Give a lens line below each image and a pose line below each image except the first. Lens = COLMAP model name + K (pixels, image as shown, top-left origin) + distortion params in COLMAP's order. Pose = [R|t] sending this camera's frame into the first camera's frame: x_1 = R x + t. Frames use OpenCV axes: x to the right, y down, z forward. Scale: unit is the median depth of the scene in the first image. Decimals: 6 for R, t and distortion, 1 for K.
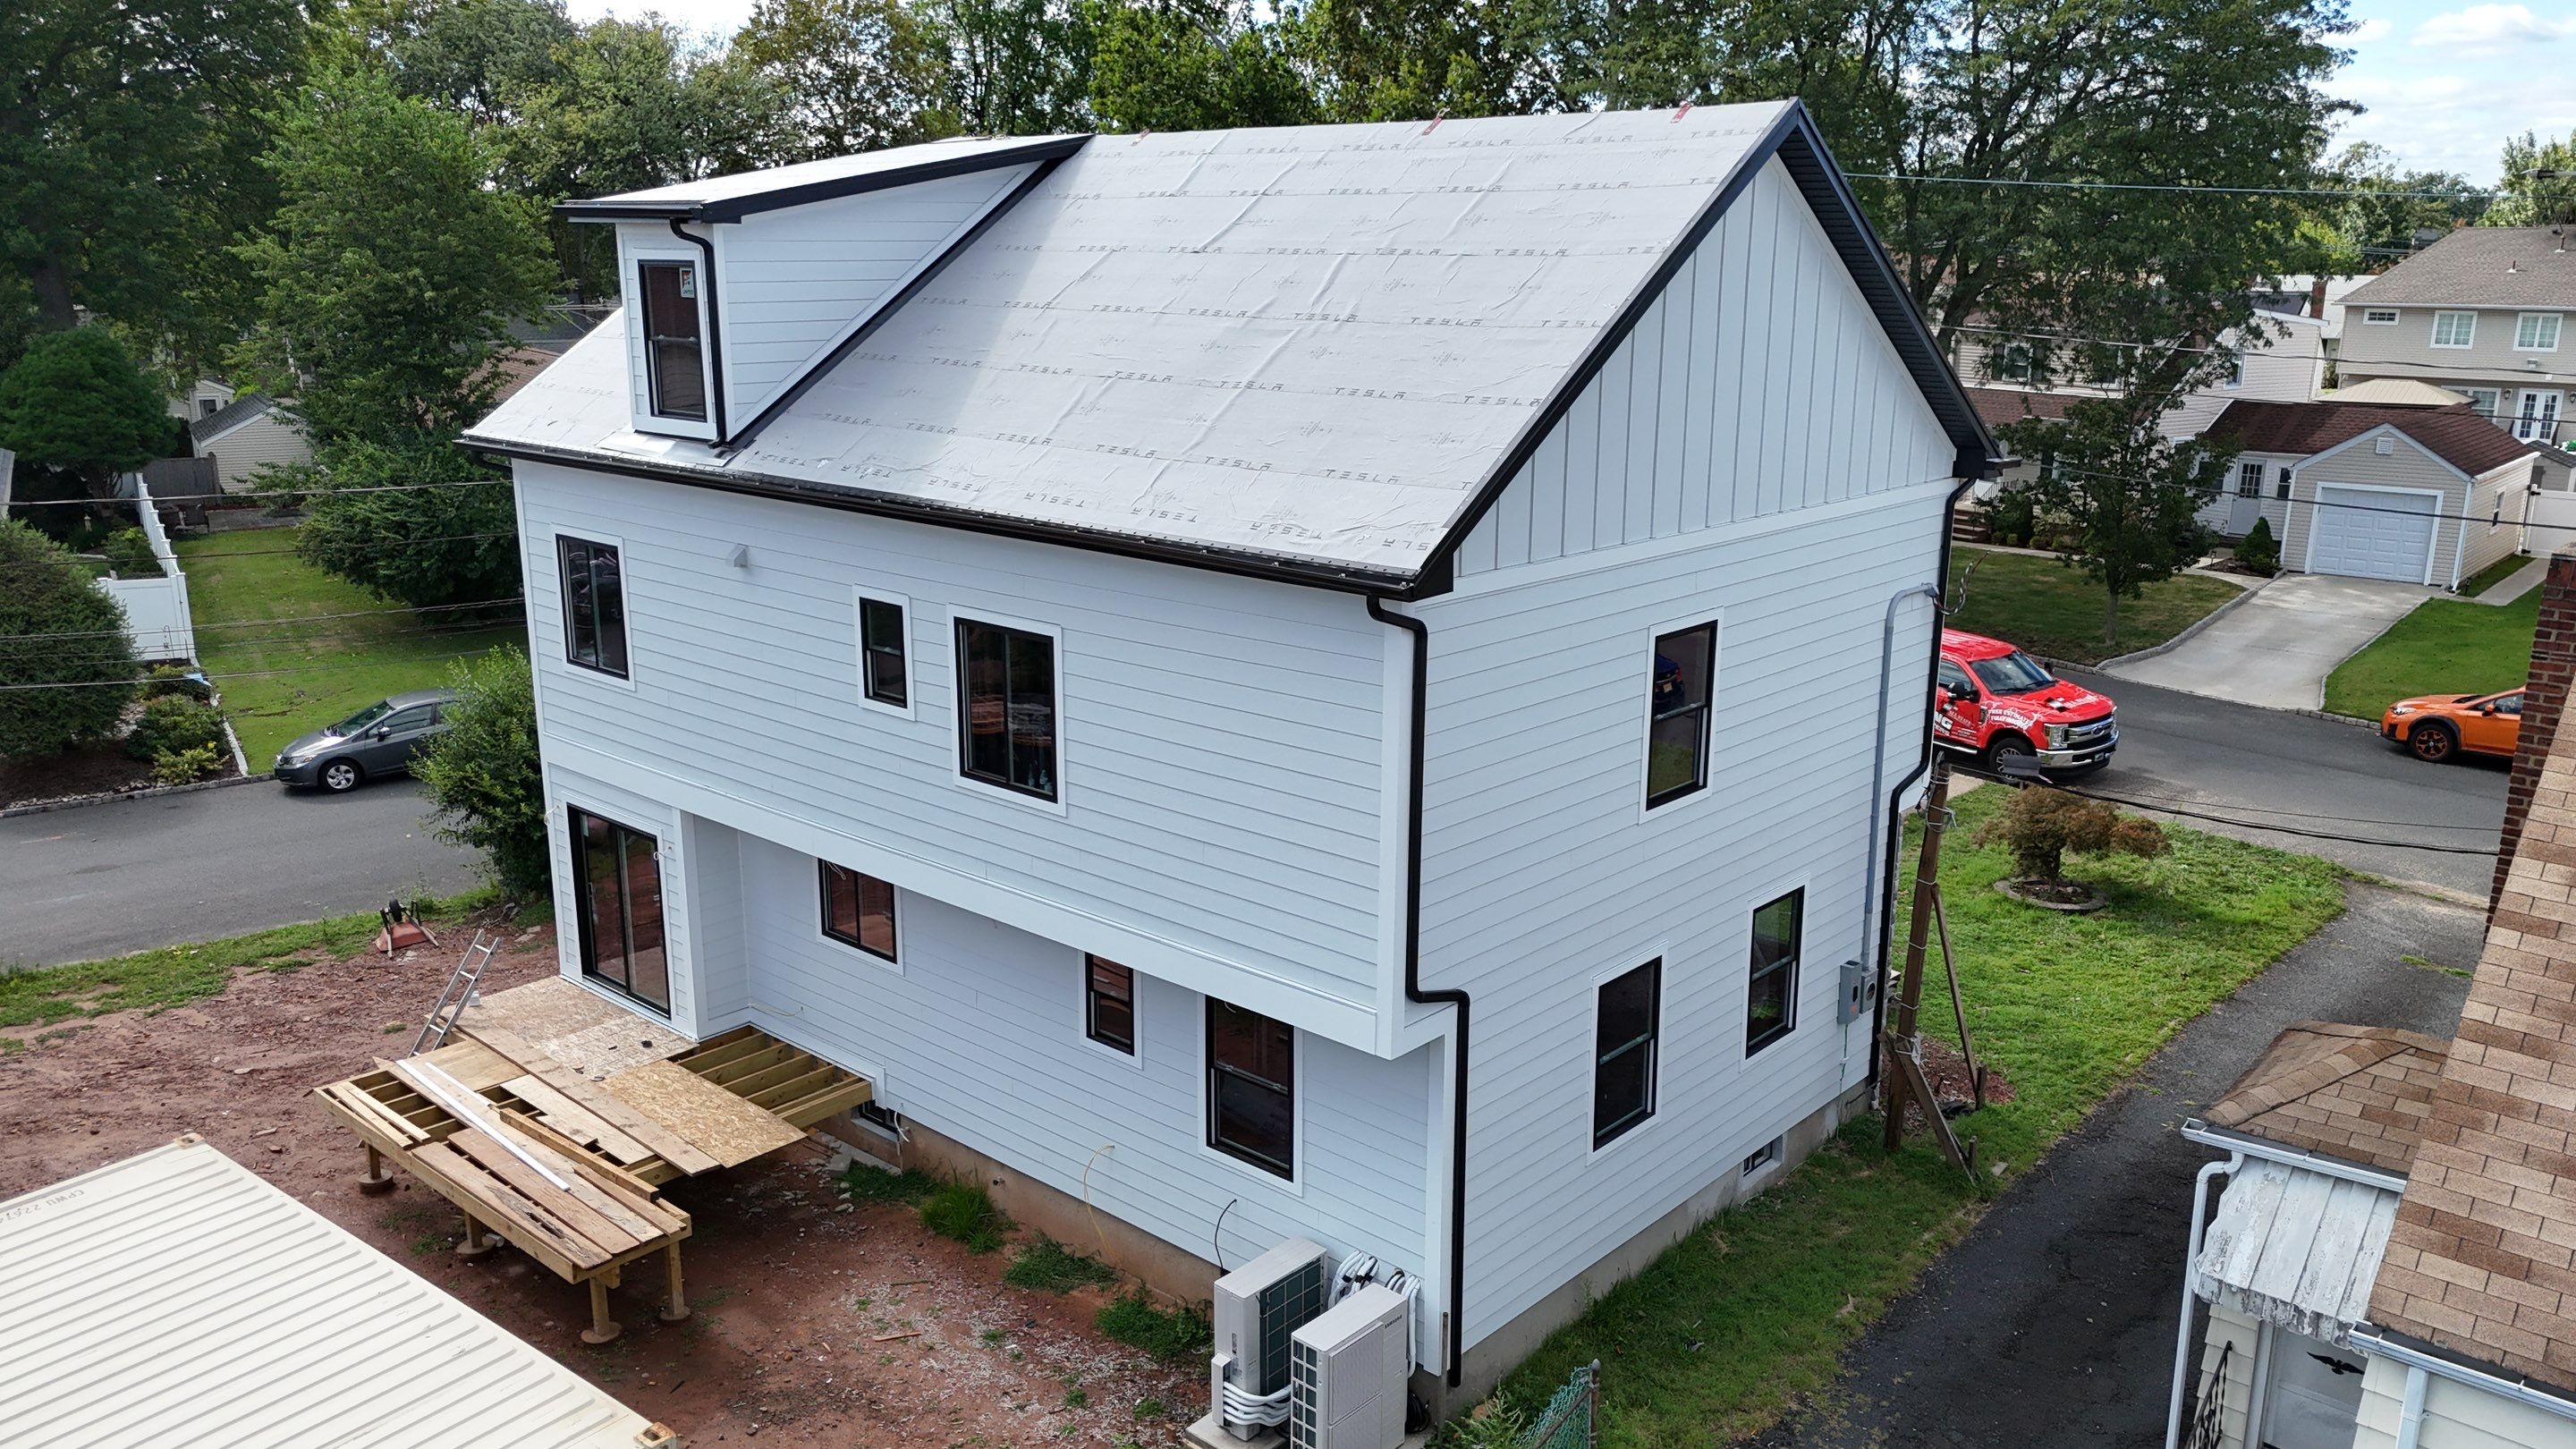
lens RADIAL K [[1900.3, 0, 1297.5], [0, 1900.3, 720.8], [0, 0, 1]] dist [0.078202, -0.053533]
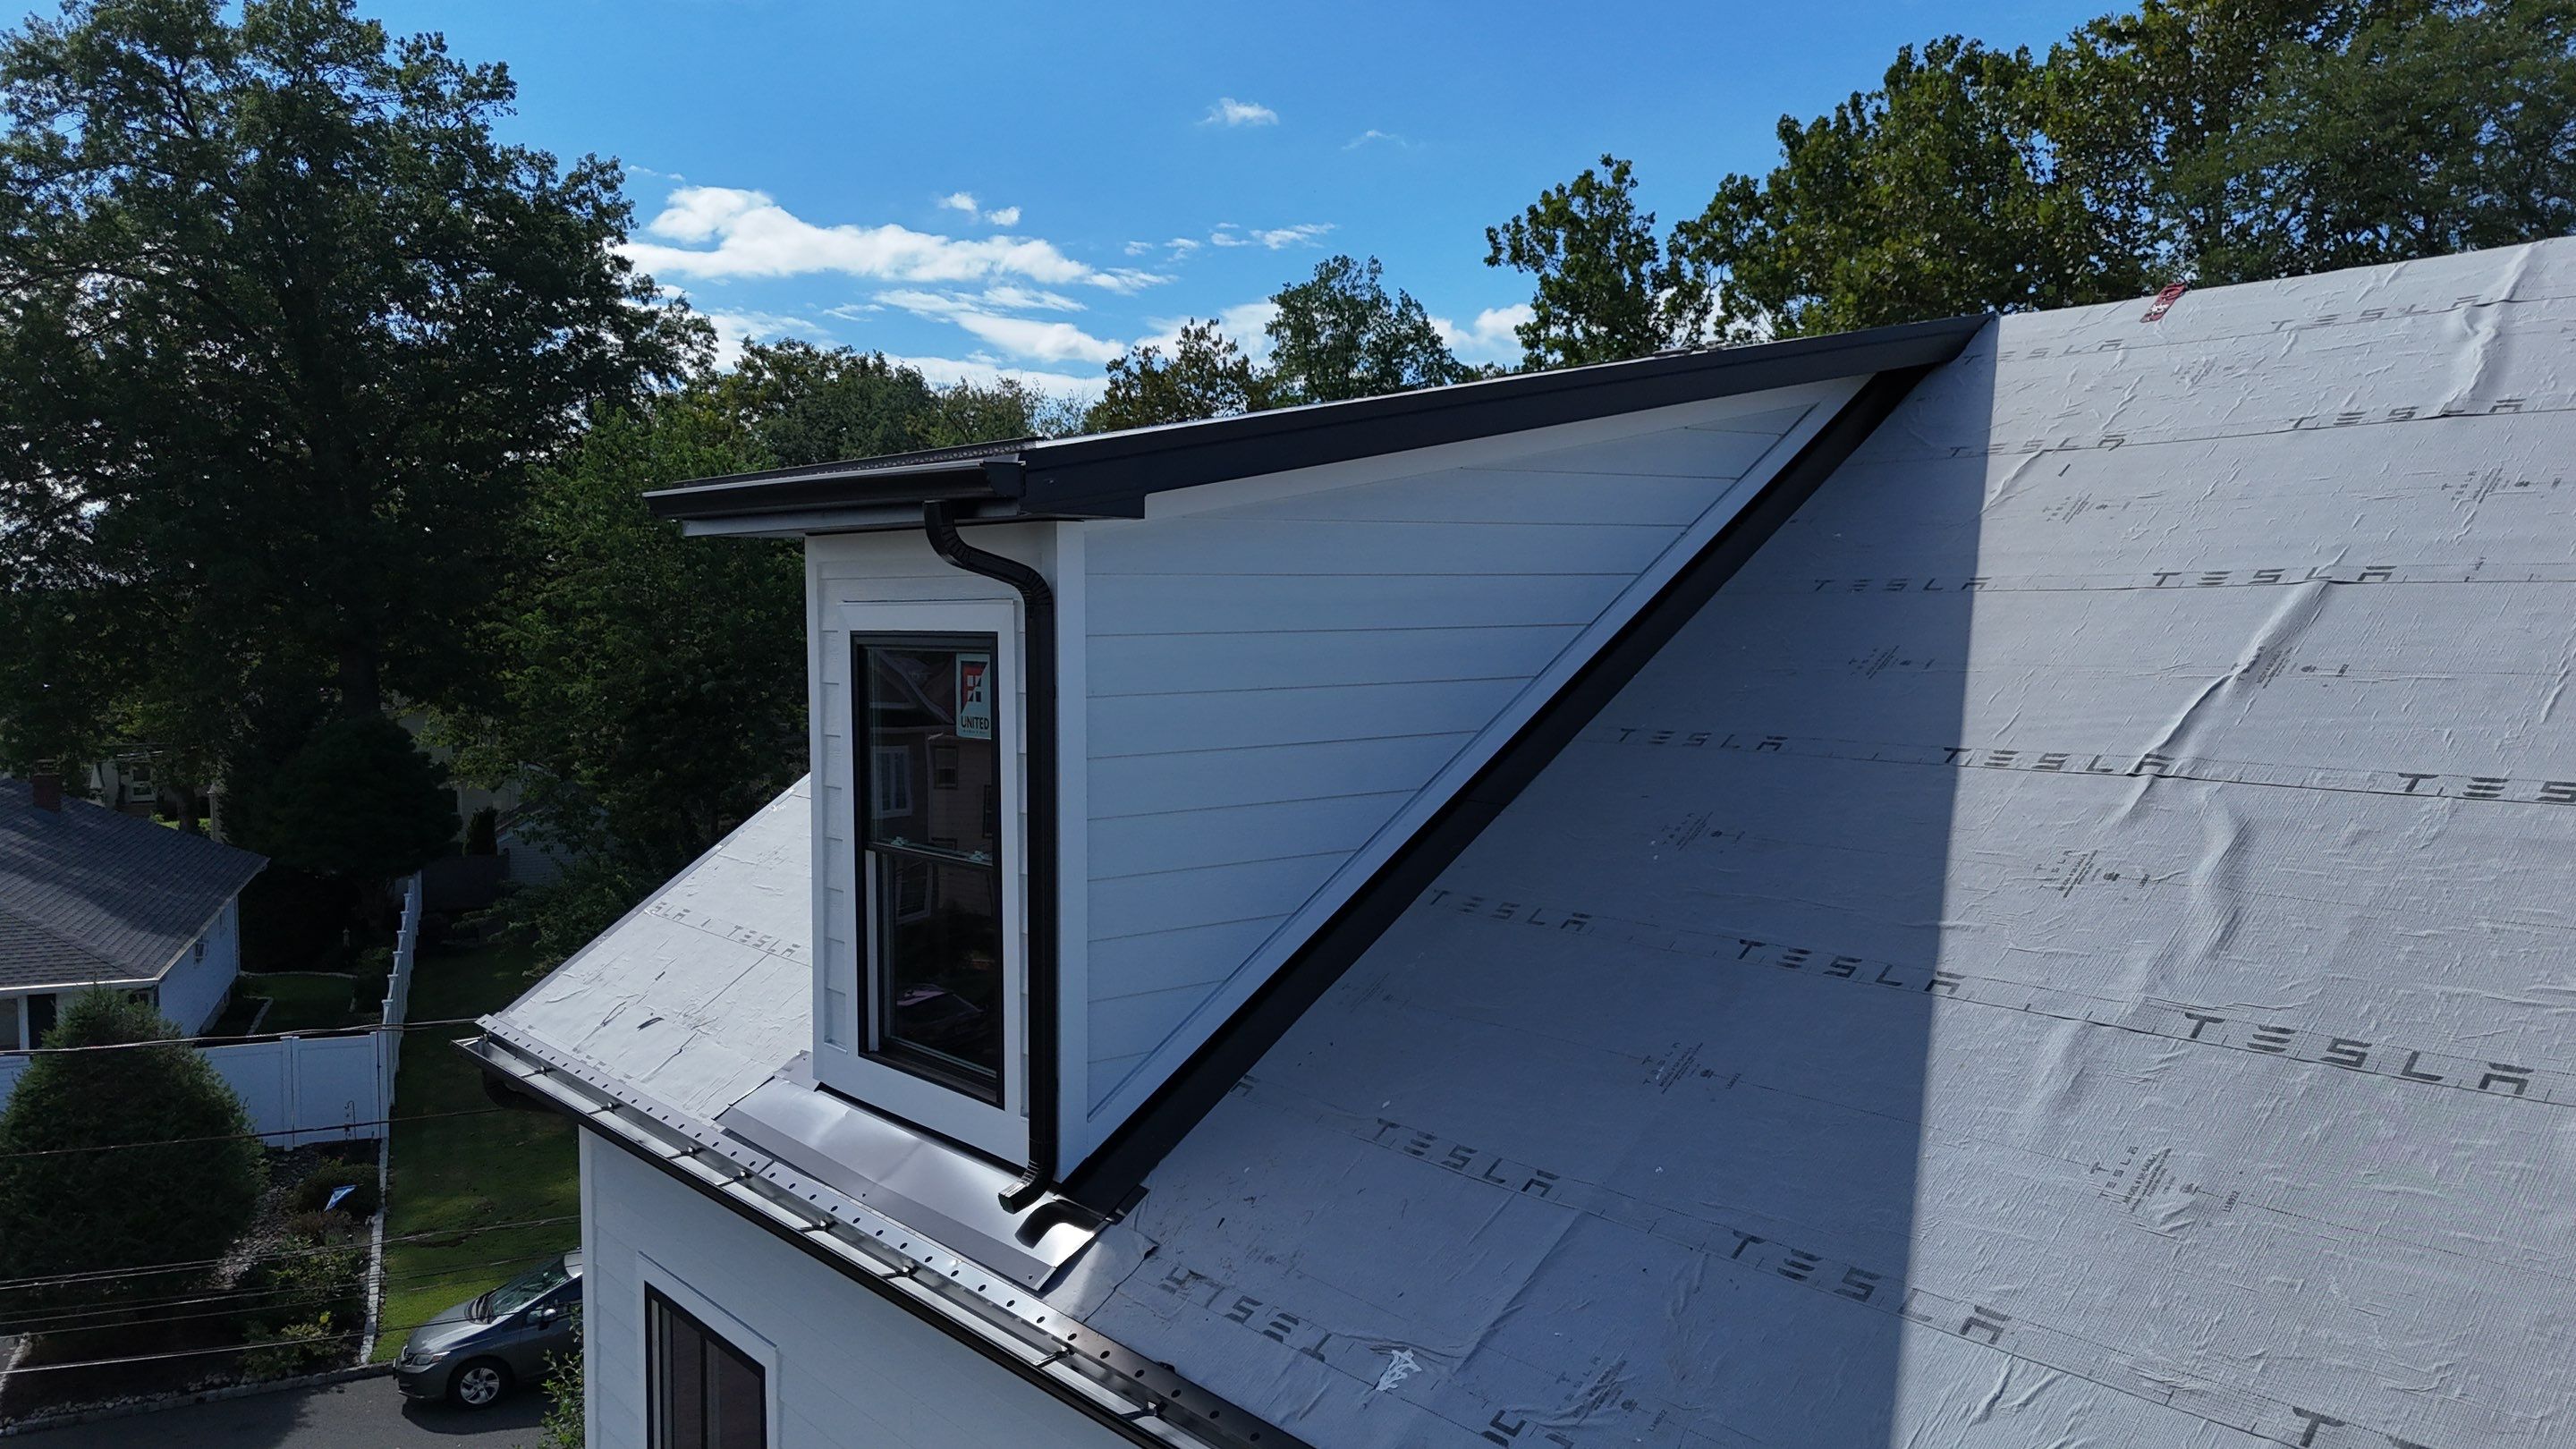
lens RADIAL K [[1900.3, 0, 1285.1], [0, 1900.3, 726.9], [0, 0, 1]] dist [0.078202, -0.053533]
pose [[0.985944, 0.001219, -0.167070, -0.186817], [-0.031729, 0.983141, -0.180076, -0.147737], [0.164034, 0.182846, 0.969361, 0.615733]]
